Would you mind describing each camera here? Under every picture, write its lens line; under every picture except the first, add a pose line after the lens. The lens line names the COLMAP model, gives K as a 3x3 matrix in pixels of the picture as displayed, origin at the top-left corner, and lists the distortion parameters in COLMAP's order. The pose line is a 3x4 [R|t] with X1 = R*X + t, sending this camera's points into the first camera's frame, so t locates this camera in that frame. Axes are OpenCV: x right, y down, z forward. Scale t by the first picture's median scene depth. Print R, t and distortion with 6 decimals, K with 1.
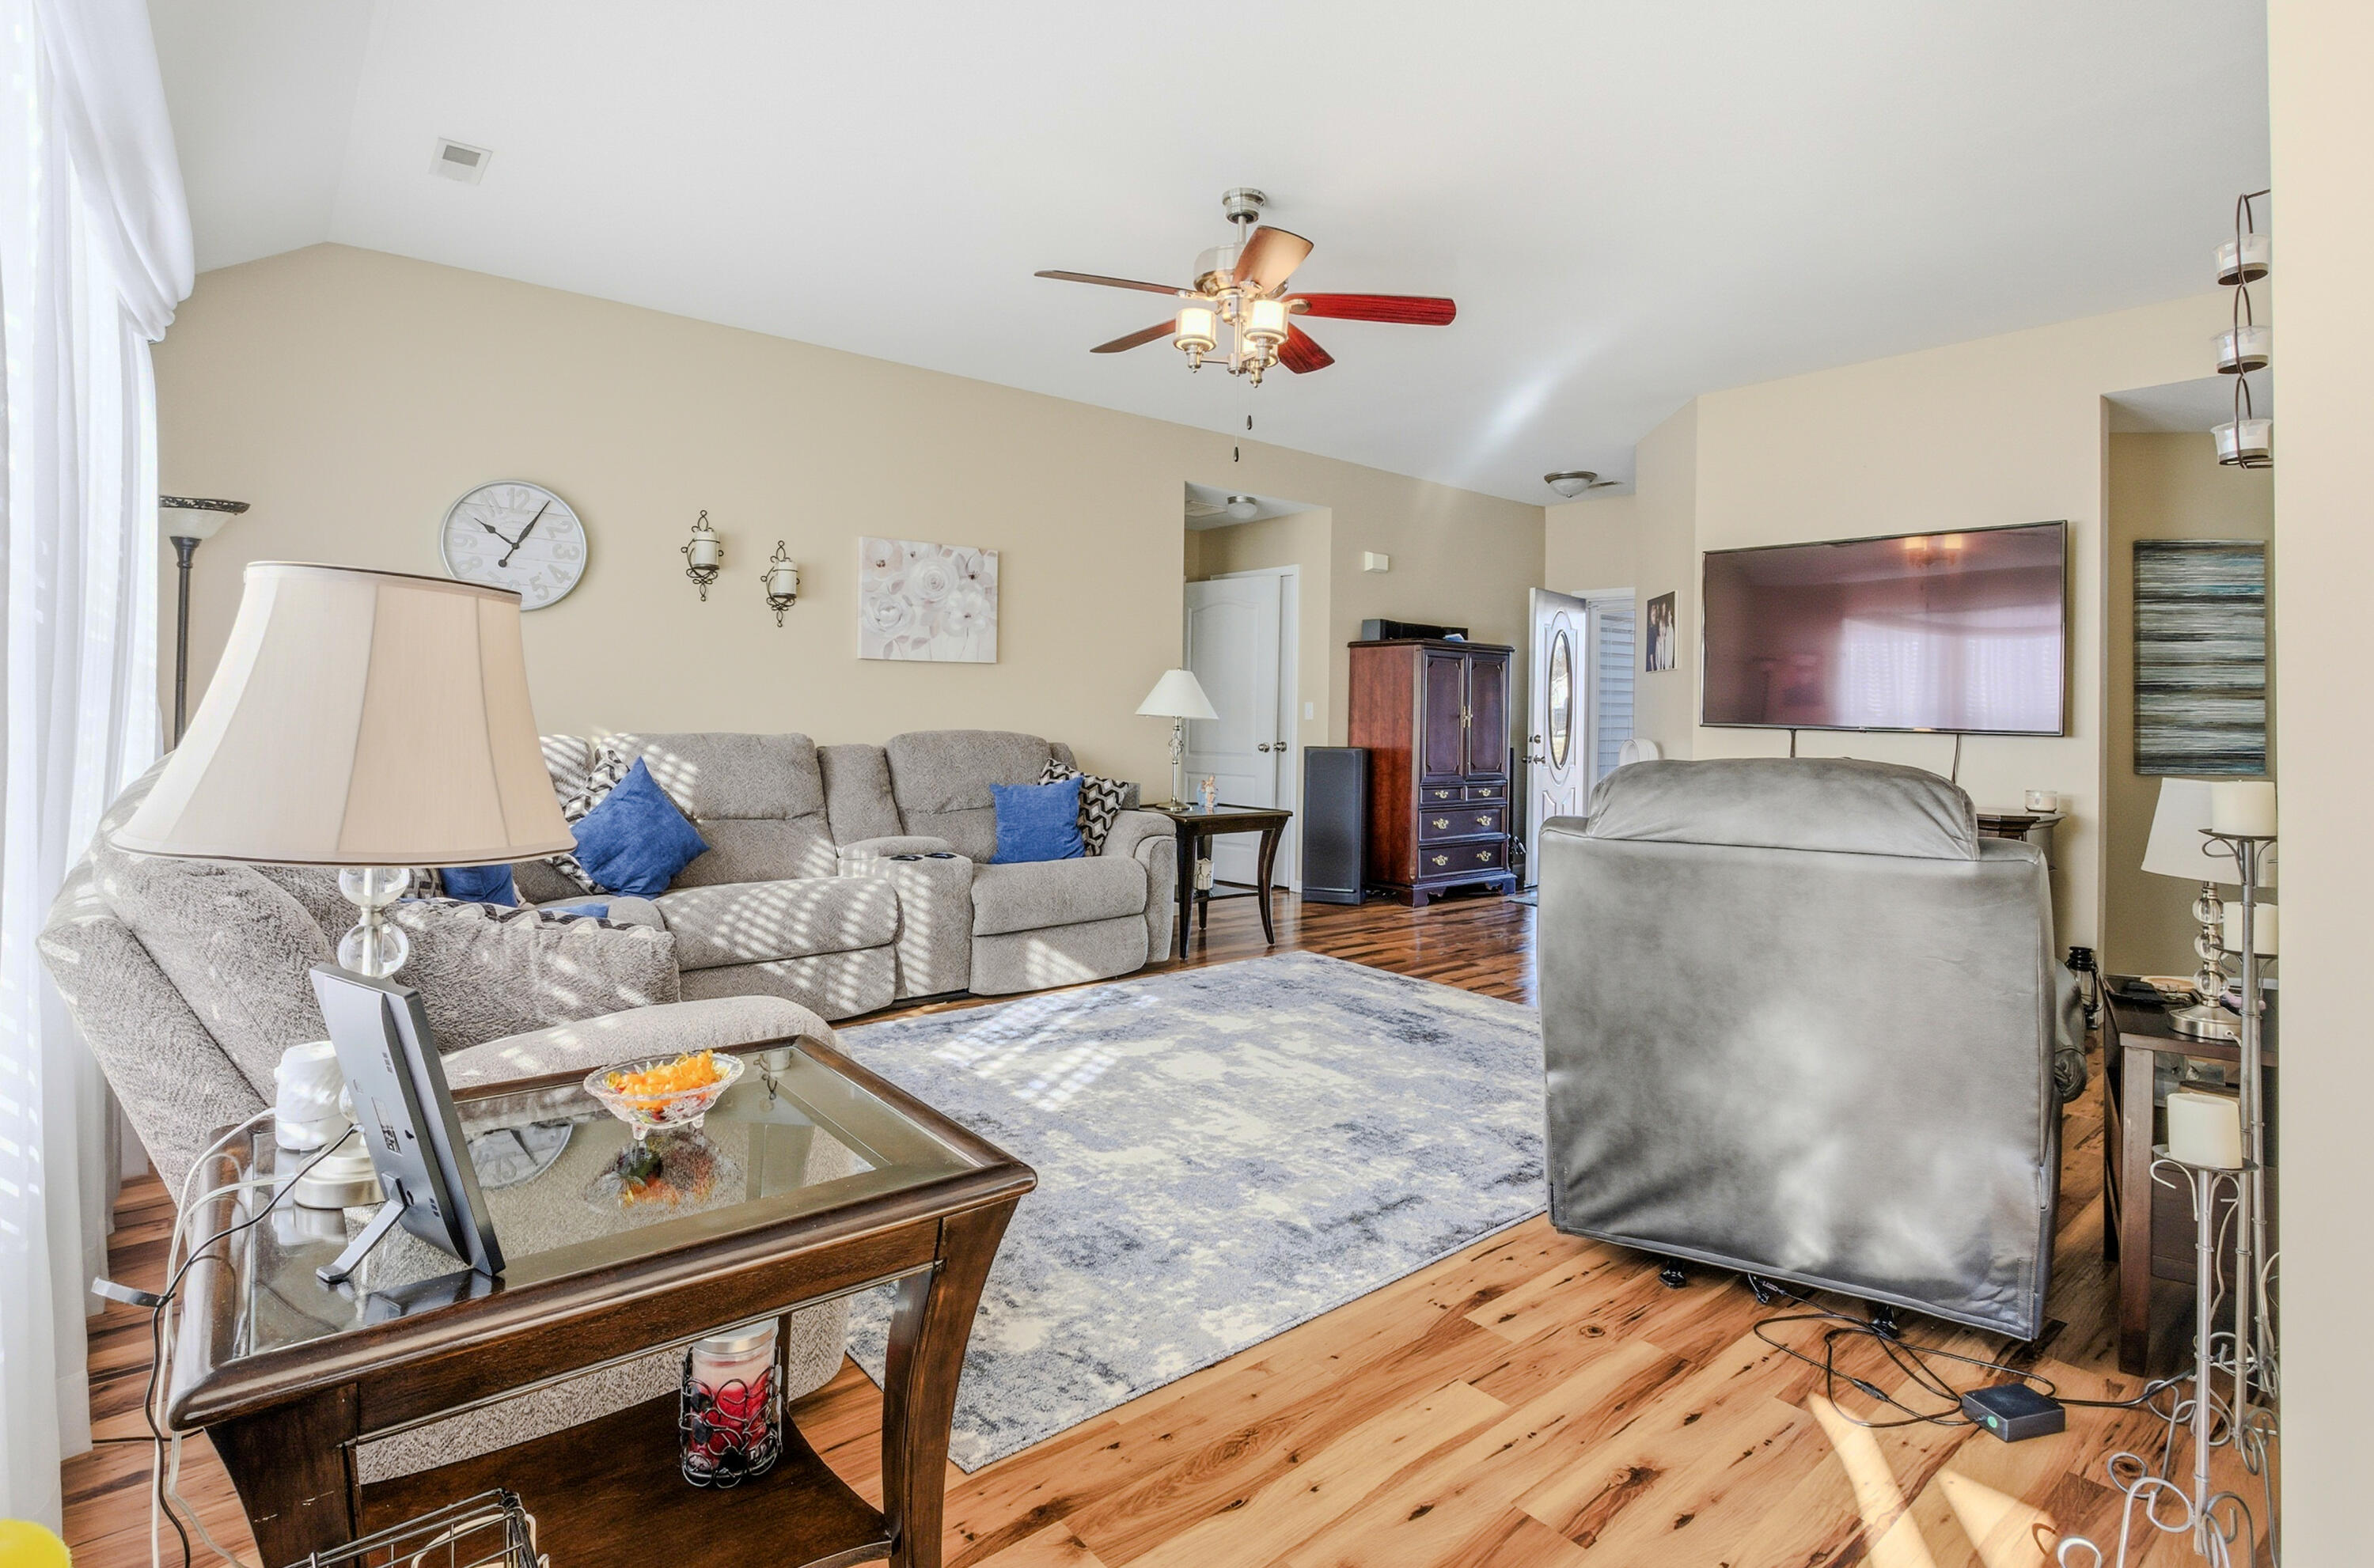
lens RADIAL K [[1088.0, 0, 1187.5], [0, 1088.0, 763.9], [0, 0, 1]] dist [0.000044, 0.000004]
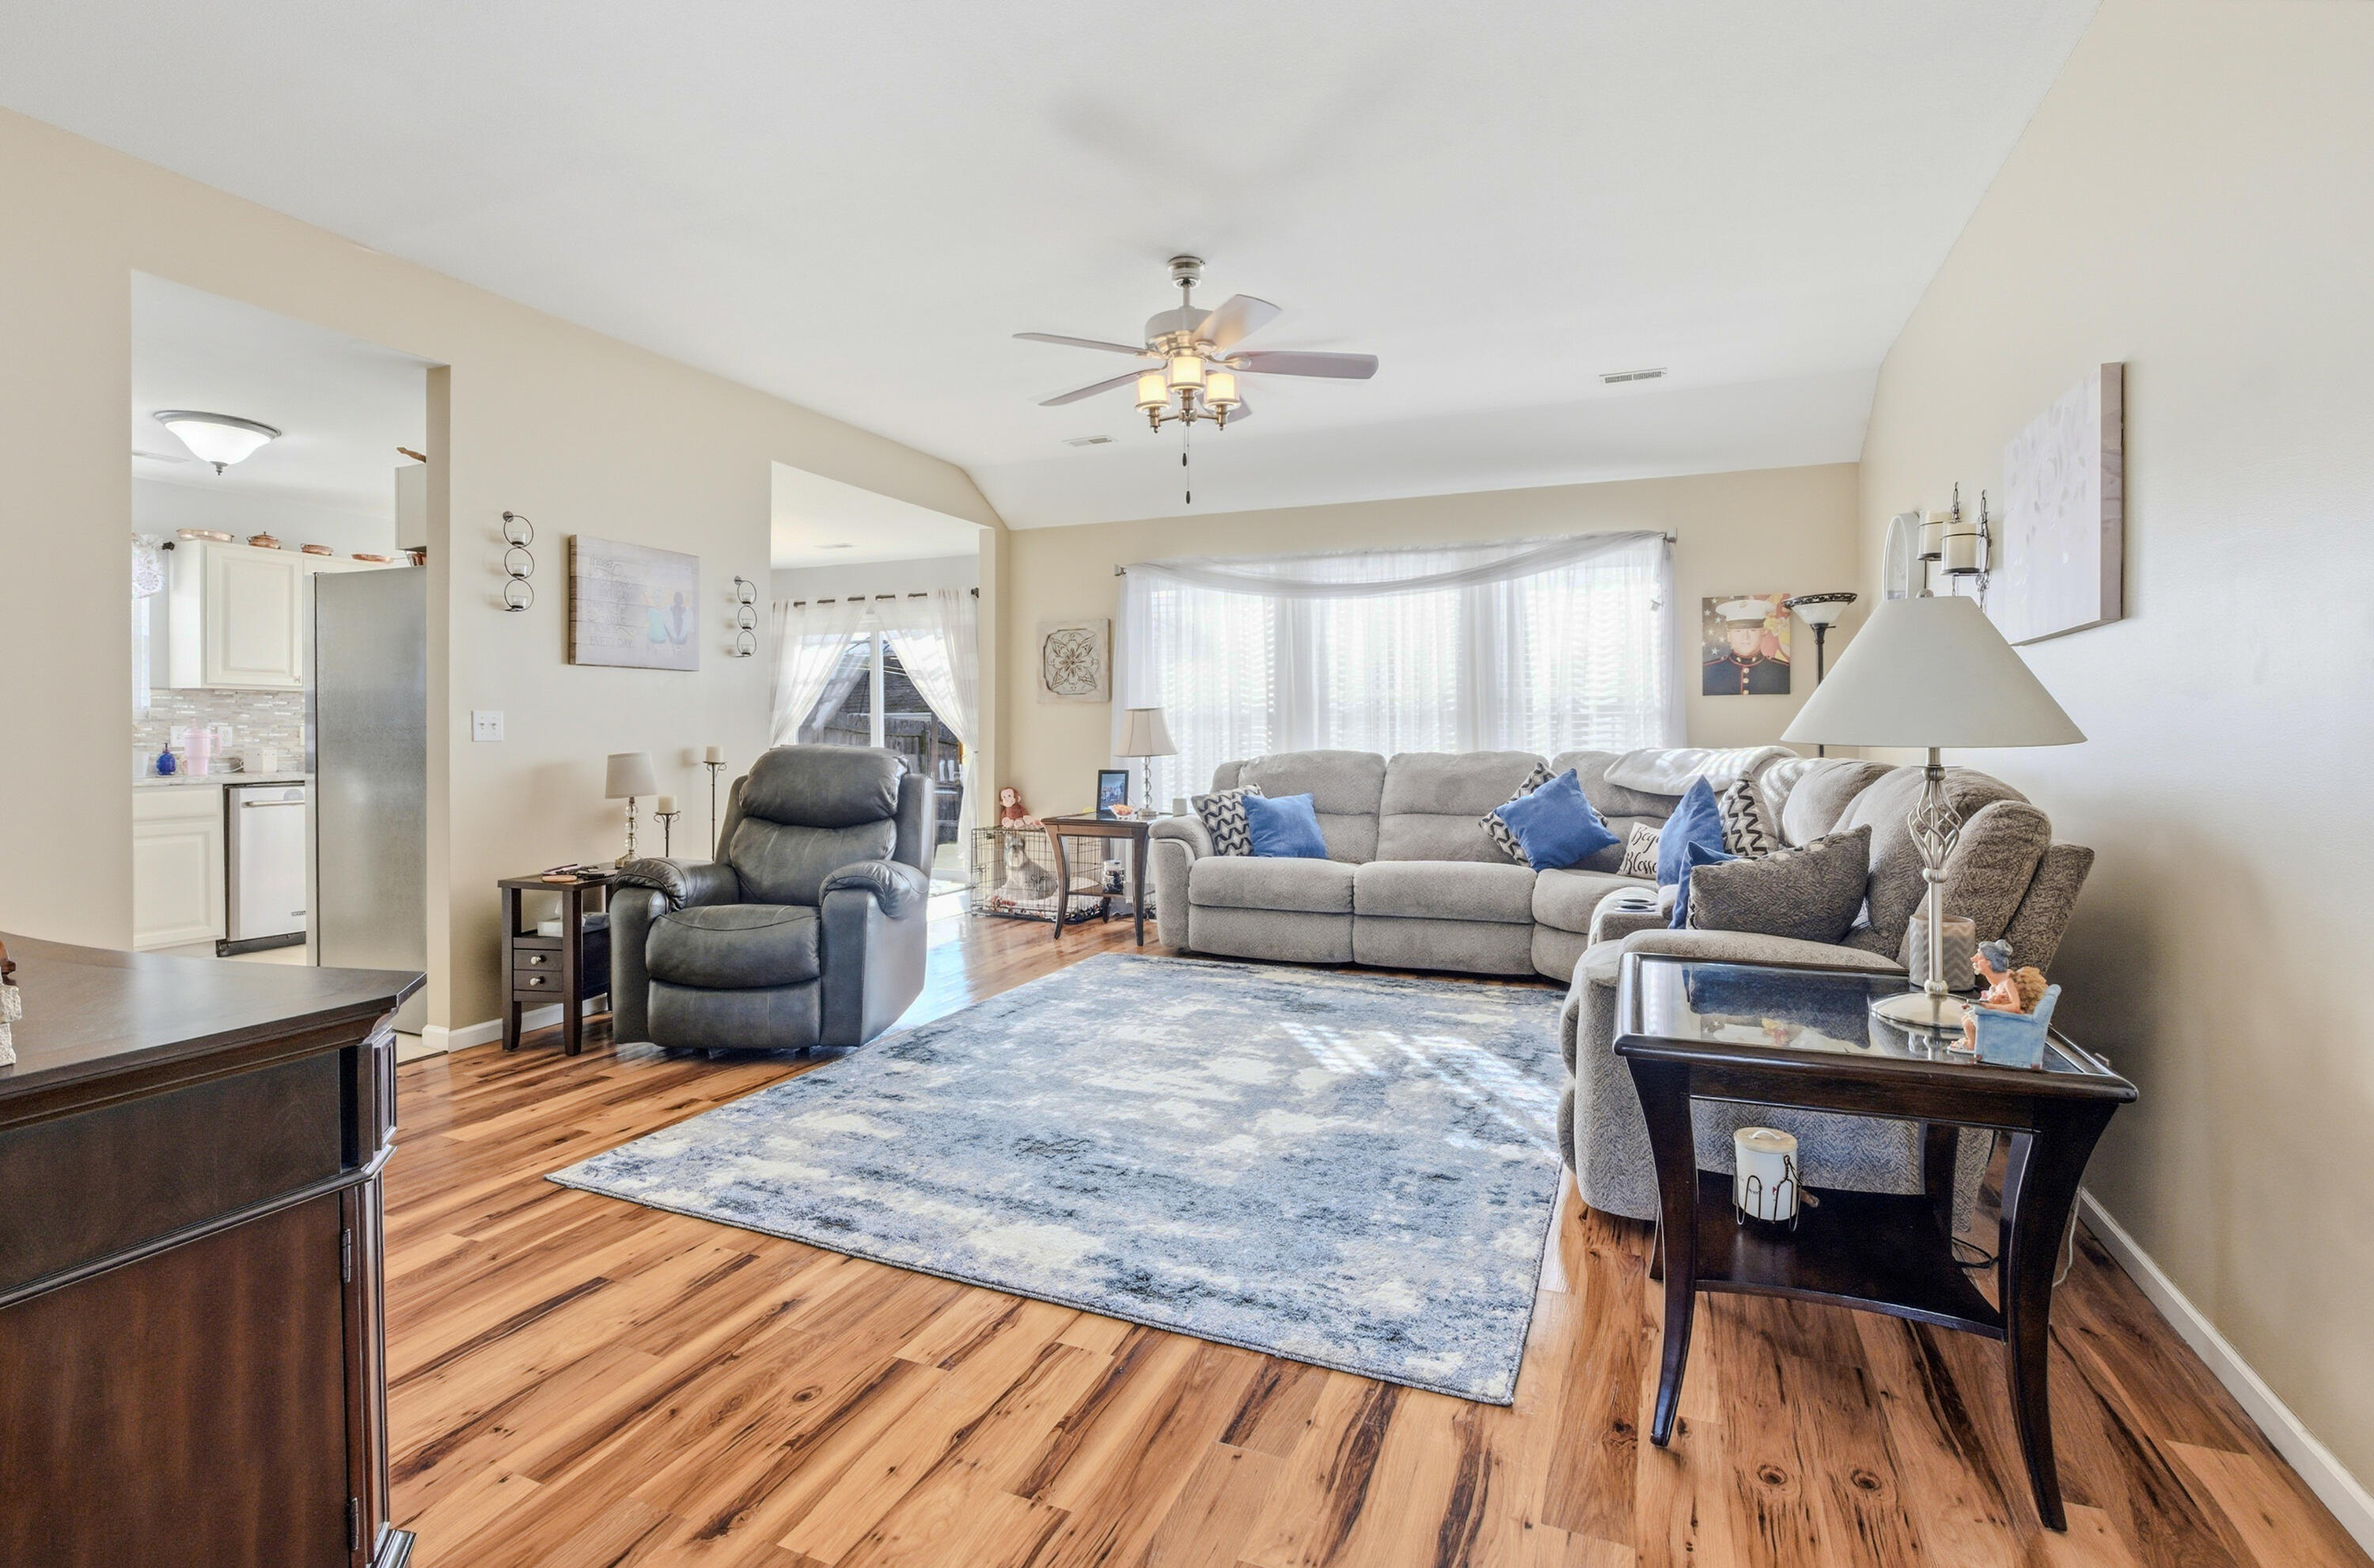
lens RADIAL K [[1088.0, 0, 1189.3], [0, 1088.0, 780.1], [0, 0, 1]] dist [0.000044, 0.000004]
pose [[-0.882715, -0.007440, -0.469850, 0.594016], [-0.012842, 0.999883, 0.008294, 0.007925], [0.469734, 0.013355, -0.882707, 2.091665]]
